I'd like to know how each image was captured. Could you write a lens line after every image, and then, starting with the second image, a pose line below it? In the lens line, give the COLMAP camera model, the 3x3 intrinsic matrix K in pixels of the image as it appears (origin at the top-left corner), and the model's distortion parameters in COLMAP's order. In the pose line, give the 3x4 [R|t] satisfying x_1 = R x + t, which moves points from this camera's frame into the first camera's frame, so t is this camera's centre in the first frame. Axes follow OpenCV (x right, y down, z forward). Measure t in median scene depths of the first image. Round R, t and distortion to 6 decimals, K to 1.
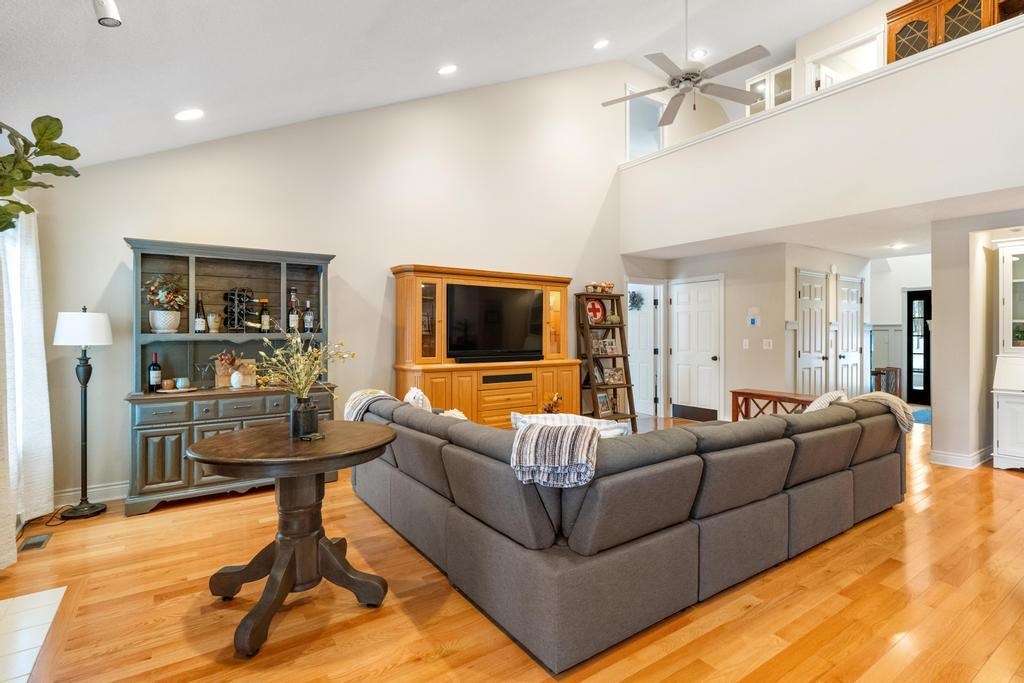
lens RADIAL K [[505.2, 0, 510.1], [0, 505.2, 334.7], [0, 0, 1]] dist [0.000251, 0.000019]
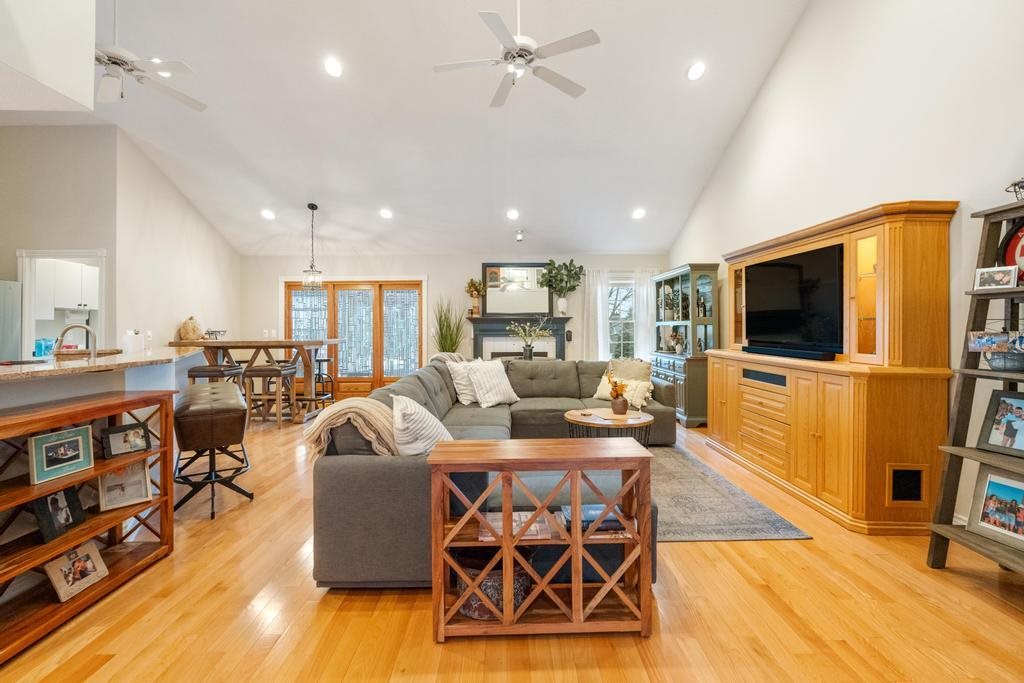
lens RADIAL K [[462.4, 0, 513.5], [0, 462.4, 325.5], [0, 0, 1]] dist [0.000673, 0.000220]
pose [[-0.558027, -0.002836, -0.829818, 0.818360], [-0.004128, 0.999991, -0.000642, 0.011181], [0.829812, 0.003067, -0.558034, 1.117394]]
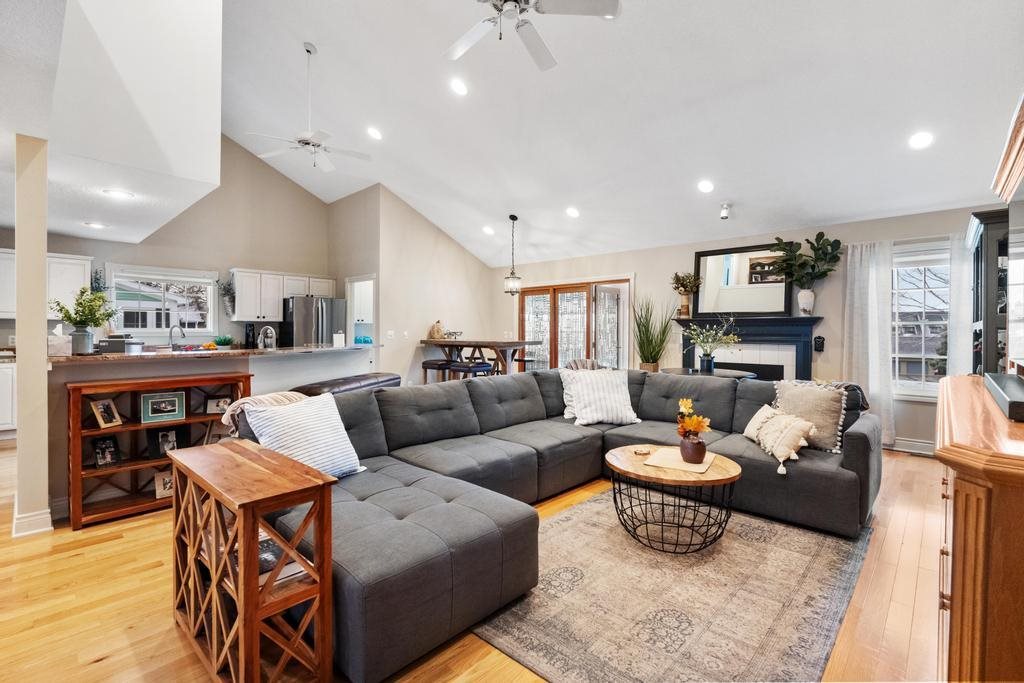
lens RADIAL K [[465.4, 0, 510.7], [0, 465.4, 331.5], [0, 0, 1]] dist [-0.000902, -0.000269]
pose [[-0.977317, -0.003805, -0.211745, 0.384304], [-0.006194, 0.999924, 0.010620, 0.008690], [0.211689, 0.011691, -0.977267, 1.295192]]
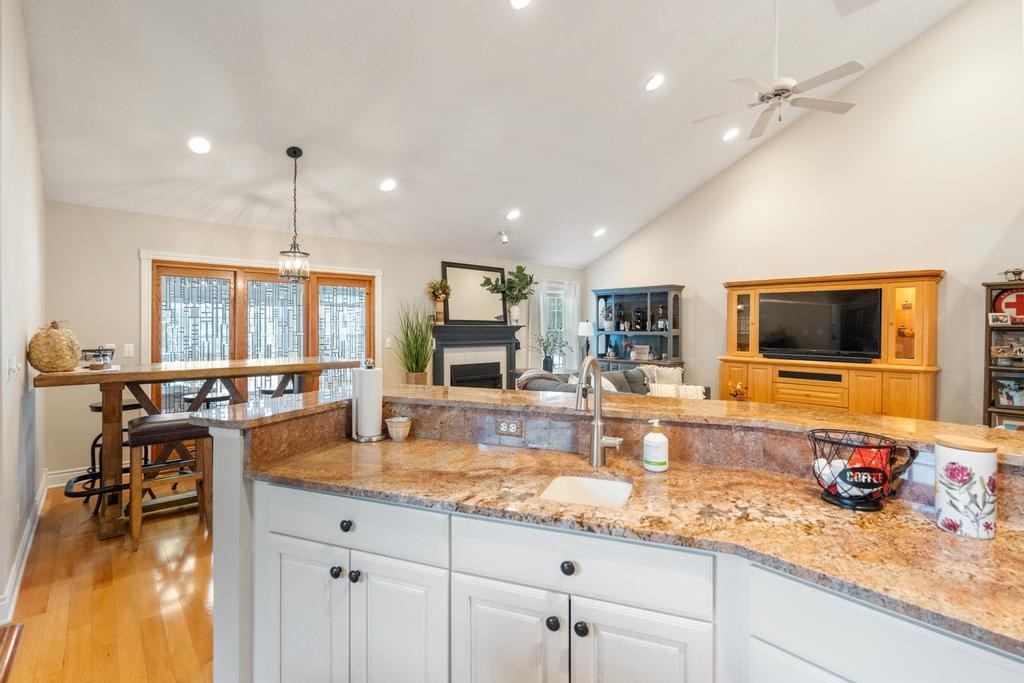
lens RADIAL K [[465.4, 0, 510.7], [0, 465.4, 331.5], [0, 0, 1]] dist [-0.000902, -0.000269]
pose [[0.124403, 0.008916, -0.992192, 0.932167], [-0.012159, 0.999898, 0.007461, -0.008219], [0.992157, 0.011136, 0.124499, 0.254811]]
